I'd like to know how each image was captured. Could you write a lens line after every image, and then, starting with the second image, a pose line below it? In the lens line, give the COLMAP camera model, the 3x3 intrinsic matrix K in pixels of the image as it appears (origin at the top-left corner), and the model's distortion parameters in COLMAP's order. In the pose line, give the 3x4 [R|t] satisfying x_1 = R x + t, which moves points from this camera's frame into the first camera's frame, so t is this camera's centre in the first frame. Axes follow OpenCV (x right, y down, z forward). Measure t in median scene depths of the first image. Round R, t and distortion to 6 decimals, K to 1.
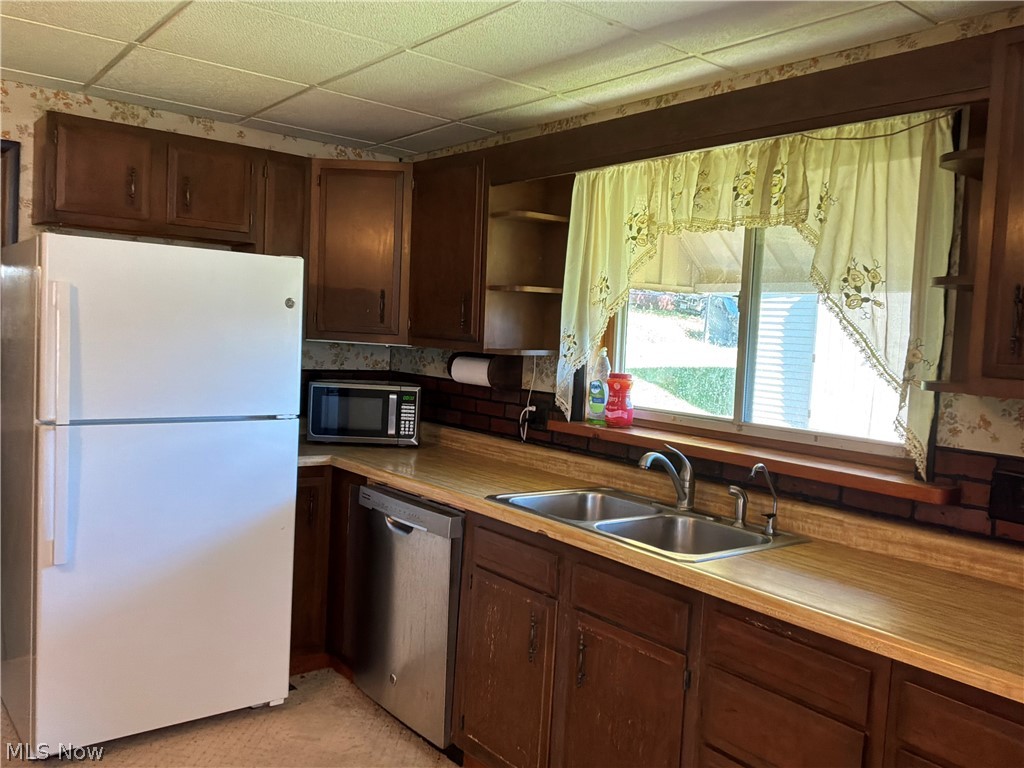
lens RADIAL K [[843.9, 0, 512.0], [0, 843.9, 384.0], [0, 0, 1]] dist [0.114589, -0.204744]
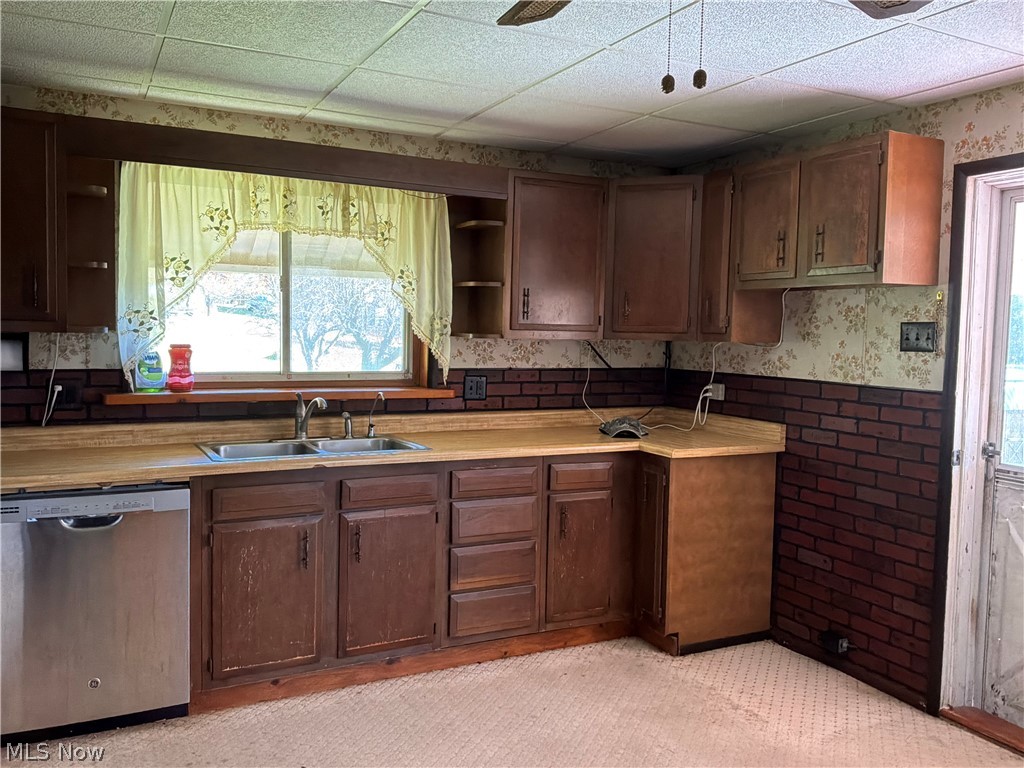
lens RADIAL K [[843.9, 0, 512.0], [0, 843.9, 384.0], [0, 0, 1]] dist [0.114589, -0.204744]
pose [[0.189103, -0.108545, 0.975940, -0.975731], [0.053514, 0.993534, 0.100133, -0.053515], [-0.980498, 0.033291, 0.193689, 0.370080]]
